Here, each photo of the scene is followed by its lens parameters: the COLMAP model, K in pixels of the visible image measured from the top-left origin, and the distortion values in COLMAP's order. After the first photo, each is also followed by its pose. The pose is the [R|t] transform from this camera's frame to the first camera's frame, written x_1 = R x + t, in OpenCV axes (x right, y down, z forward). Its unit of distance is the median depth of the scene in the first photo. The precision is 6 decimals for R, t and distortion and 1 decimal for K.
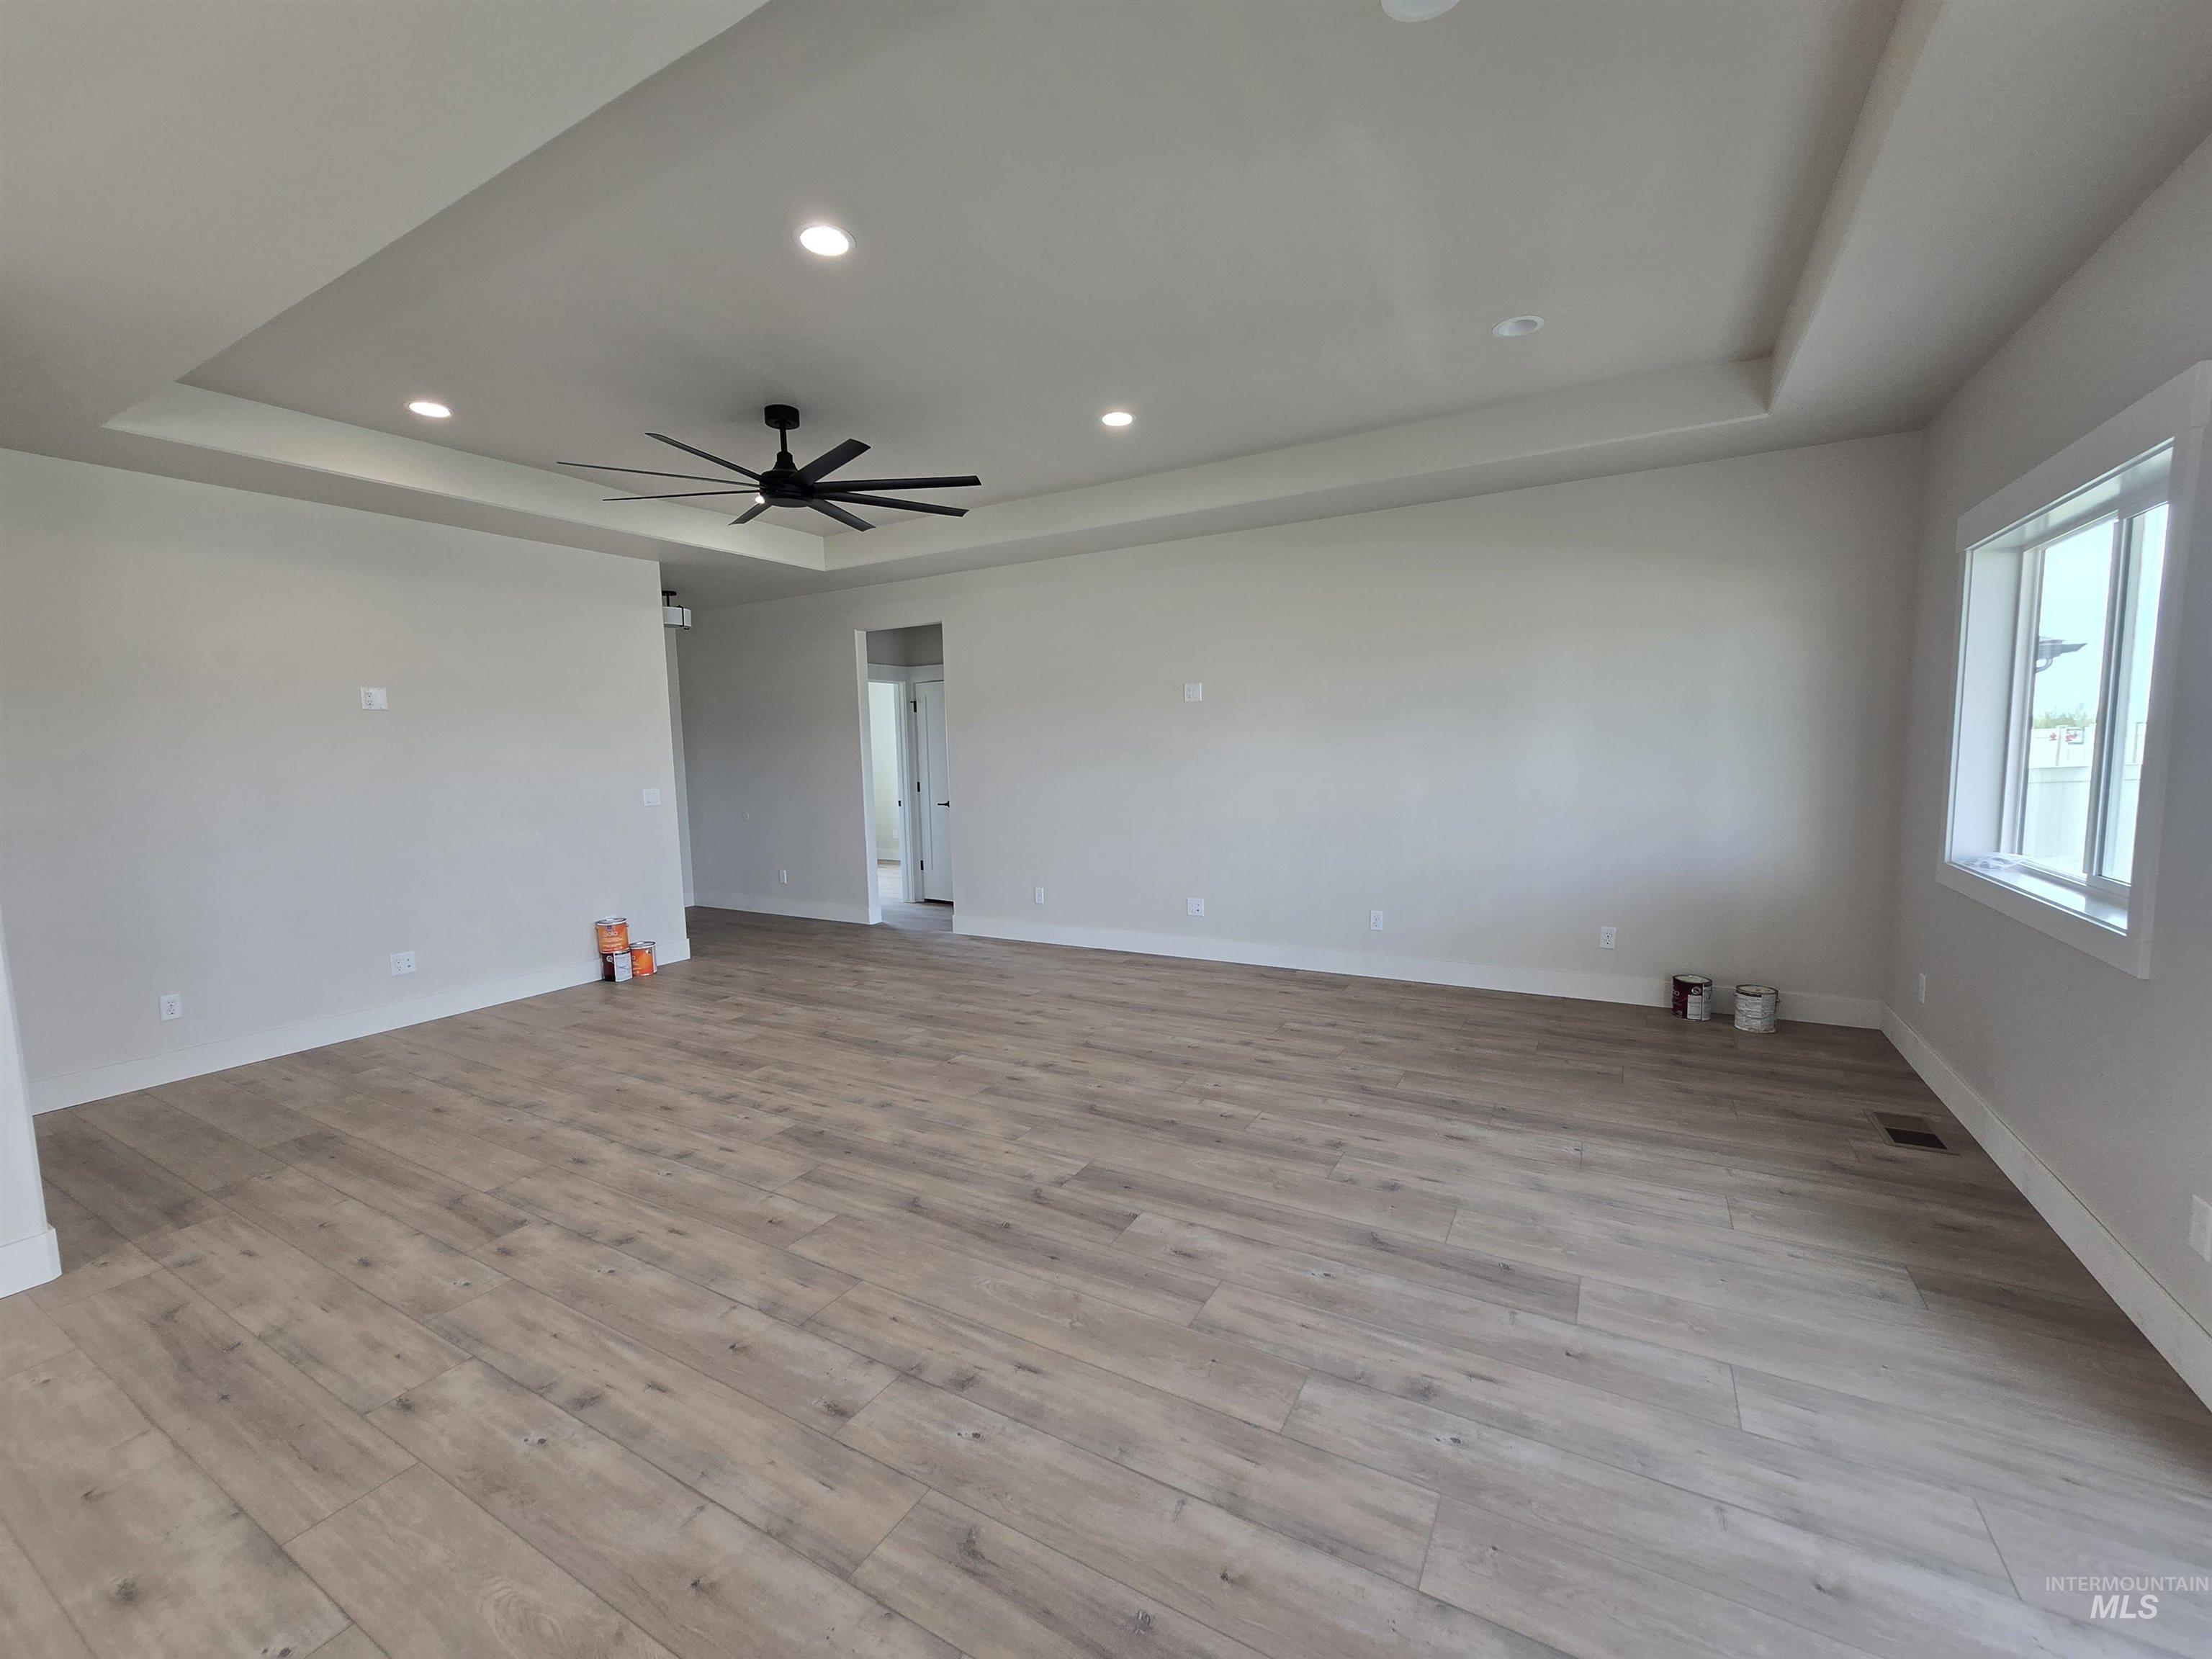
lens RADIAL K [[905.1, 0, 1101.9], [0, 905.1, 841.1], [0, 0, 1]] dist [0.001187, -0.000128]
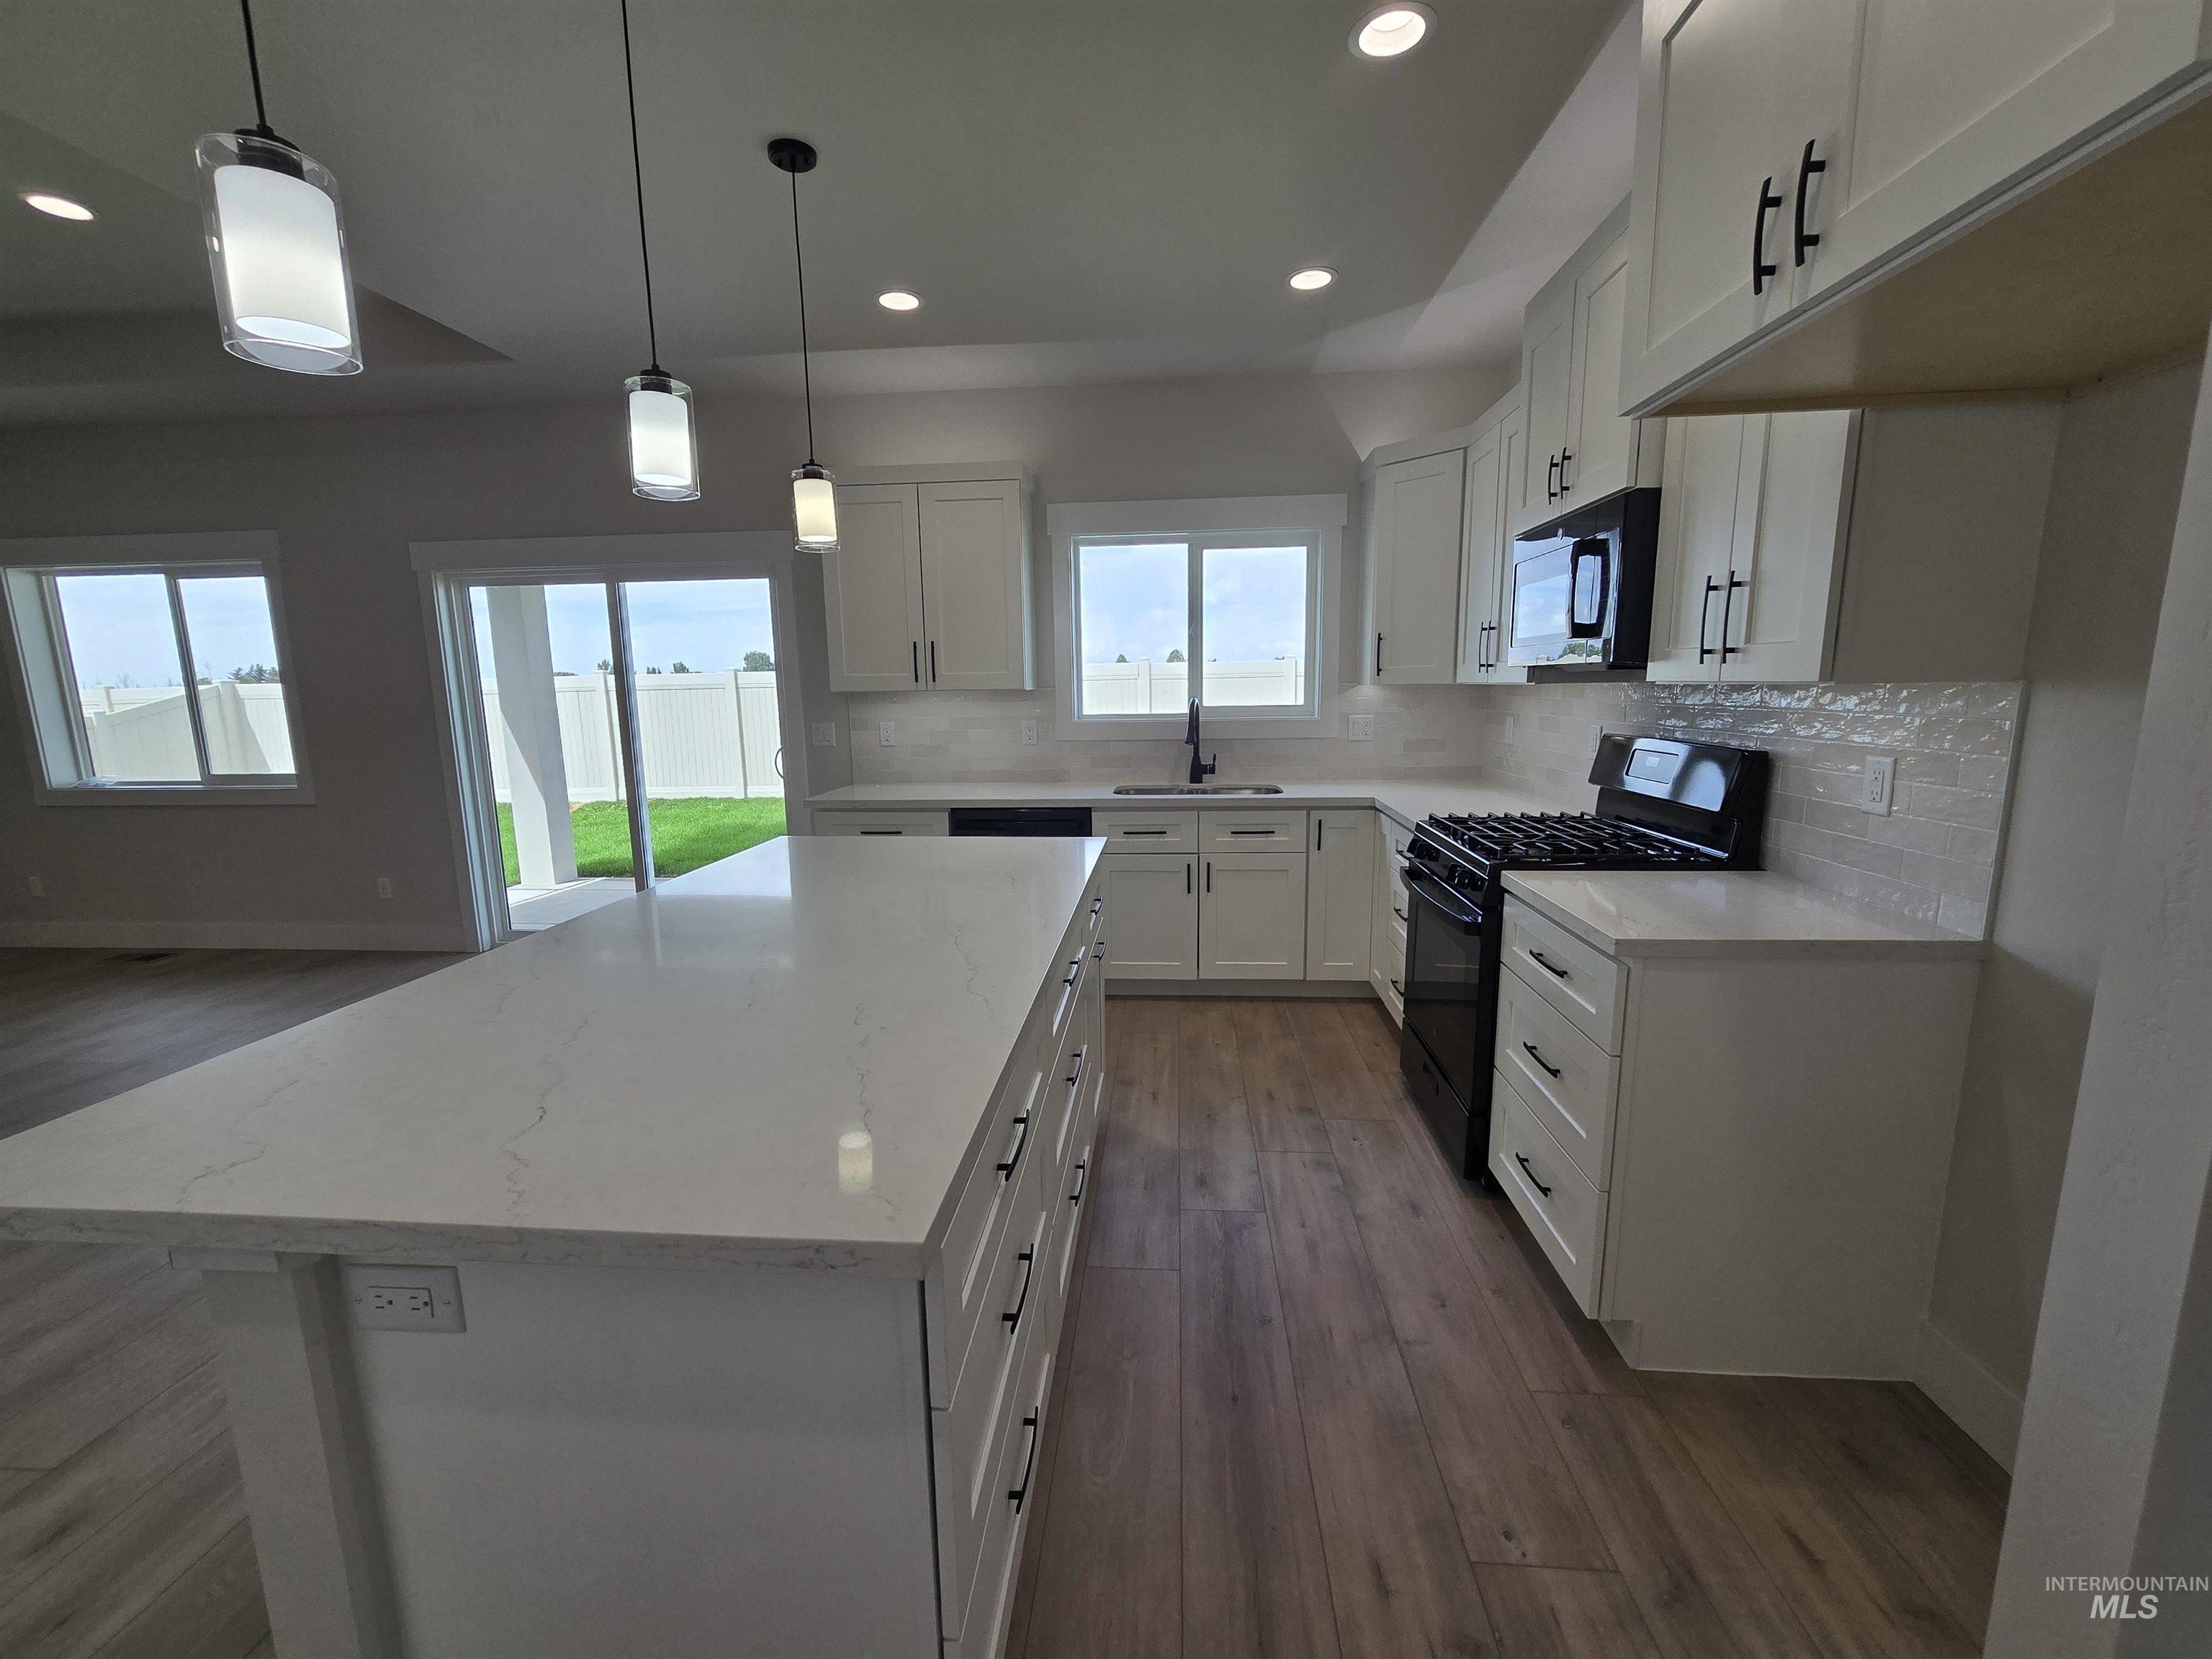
lens RADIAL K [[905.1, 0, 1101.9], [0, 905.1, 841.1], [0, 0, 1]] dist [0.001187, -0.000128]
pose [[-0.422064, -0.124910, 0.897919, -1.041214], [0.119484, 0.974157, 0.191679, 0.028621], [-0.898657, 0.188188, -0.396232, 0.111133]]
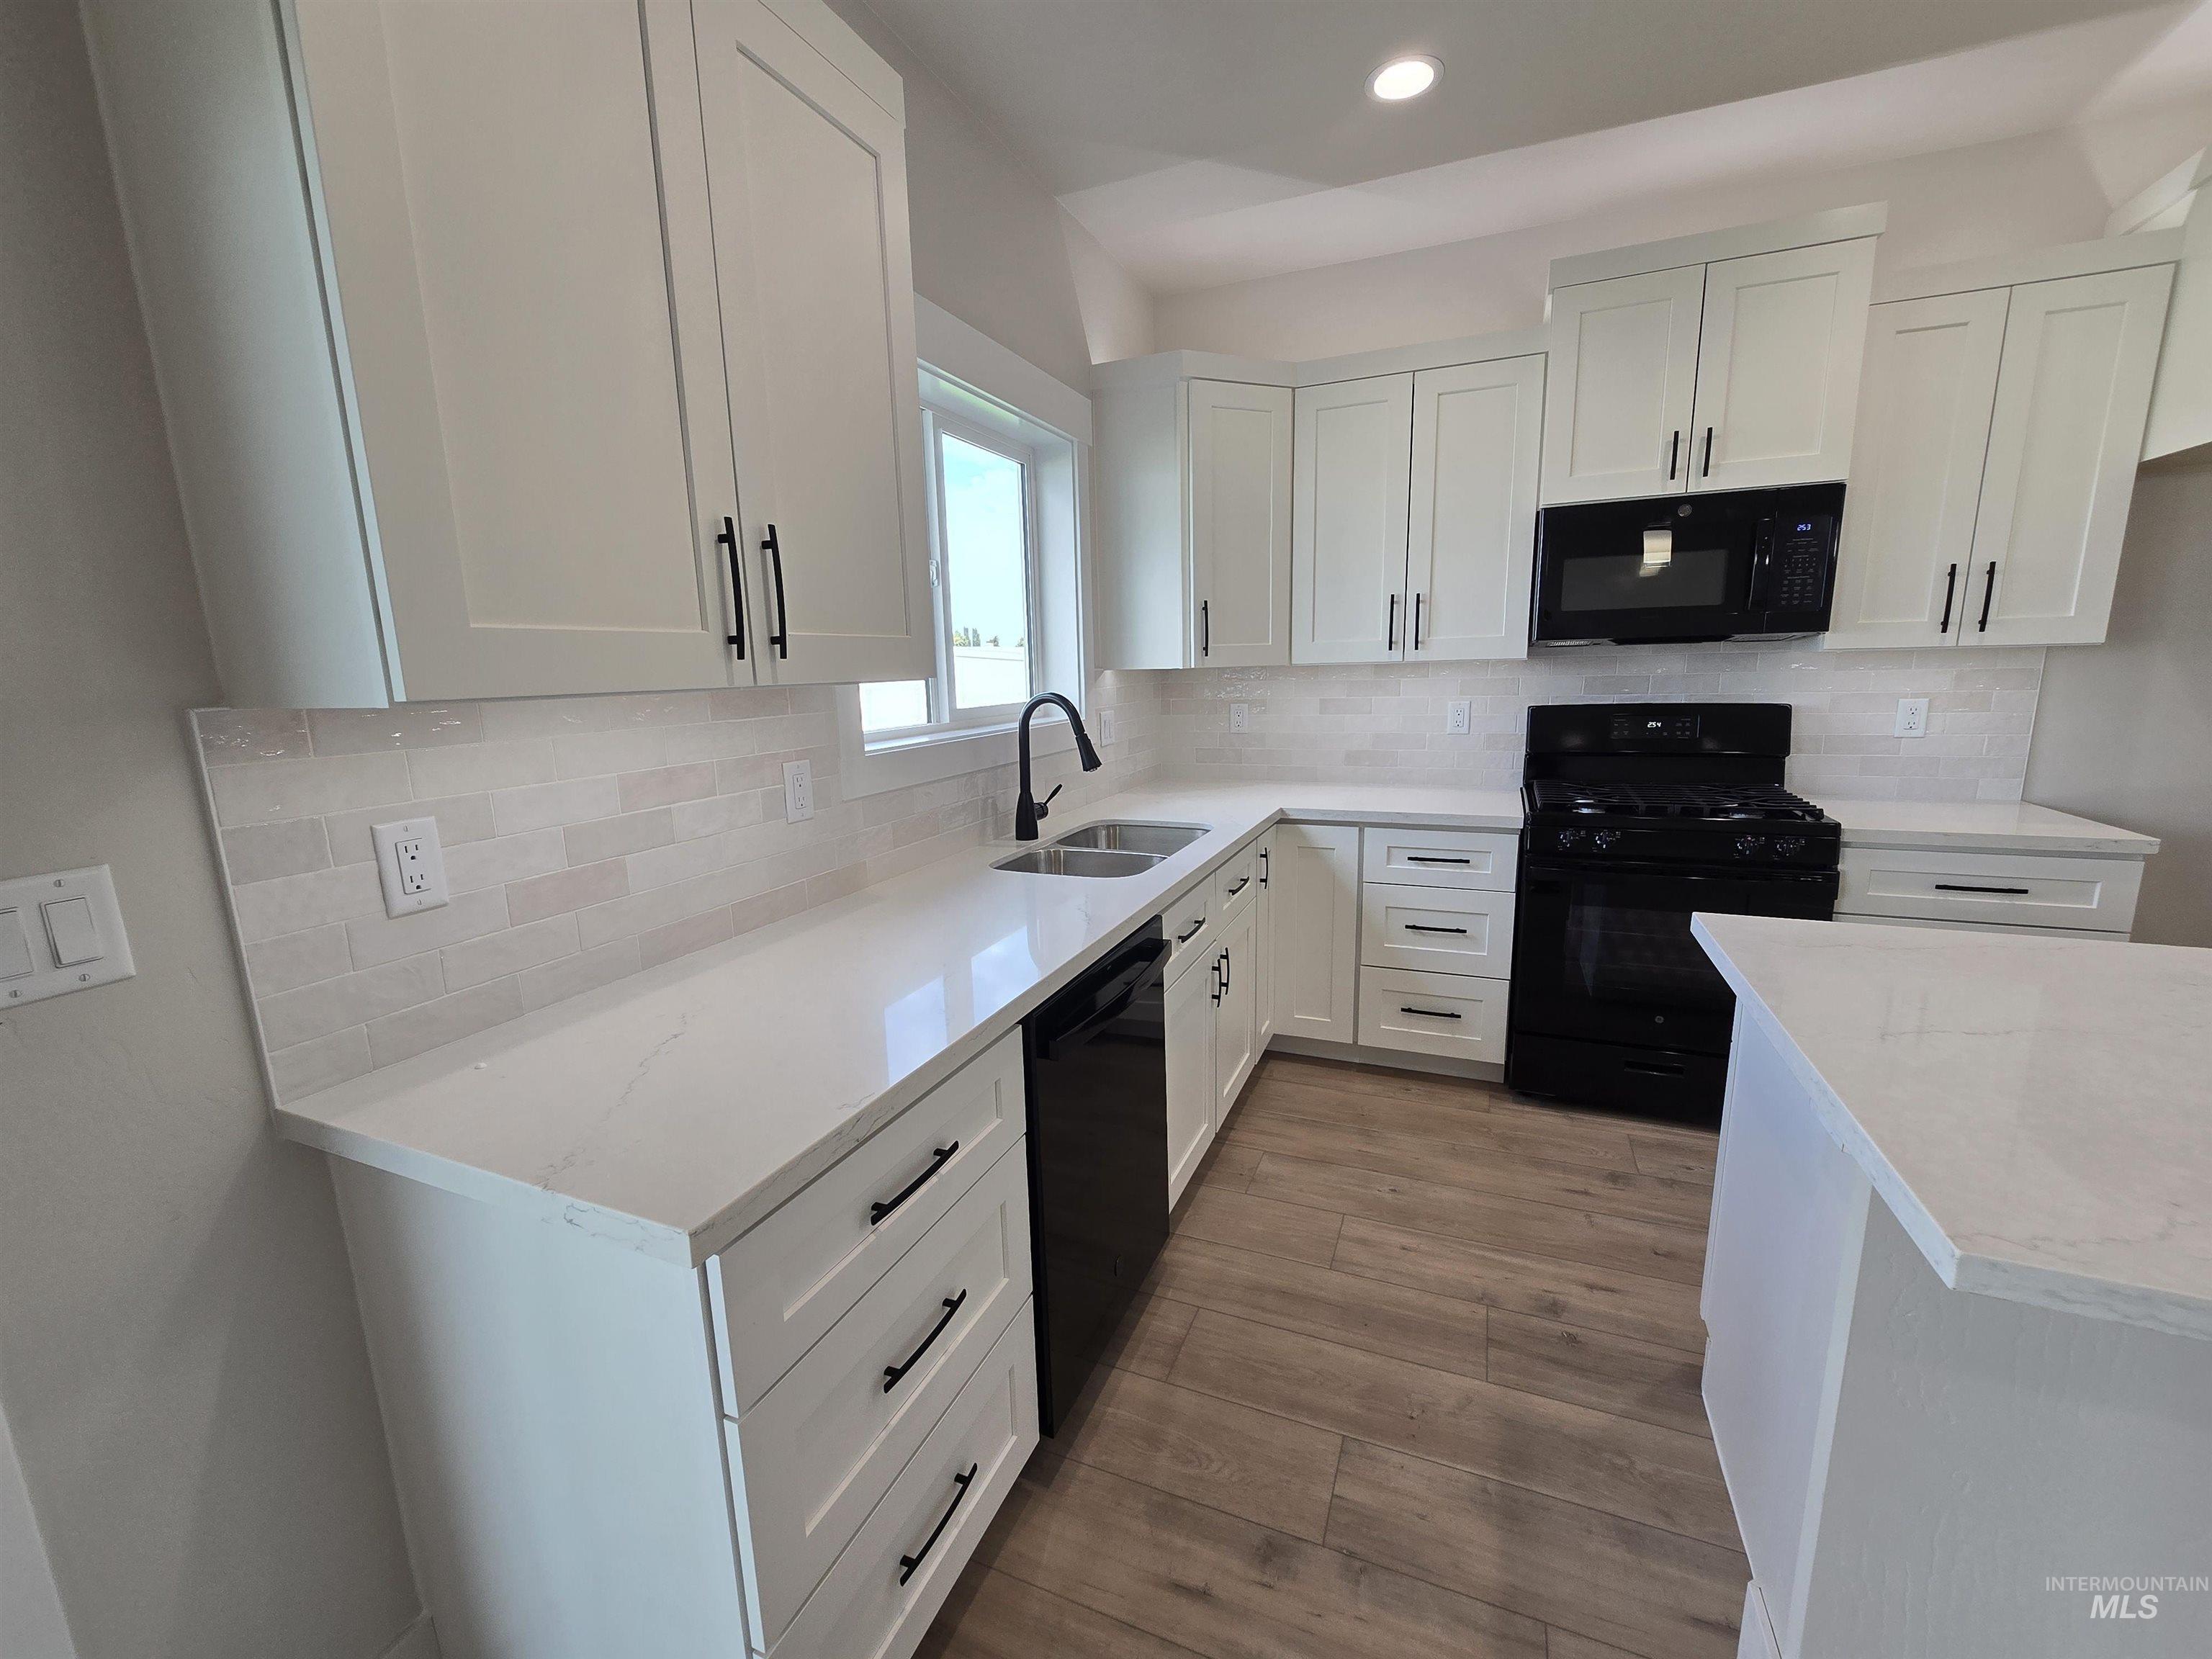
lens RADIAL K [[908.6, 0, 1097.2], [0, 908.6, 842.1], [0, 0, 1]] dist [-0.003002, -0.000589]
pose [[-0.991910, 0.072329, -0.104321, 0.046632], [0.038557, 0.954635, 0.295270, -0.005473], [0.120945, 0.288859, -0.949701, 0.186927]]
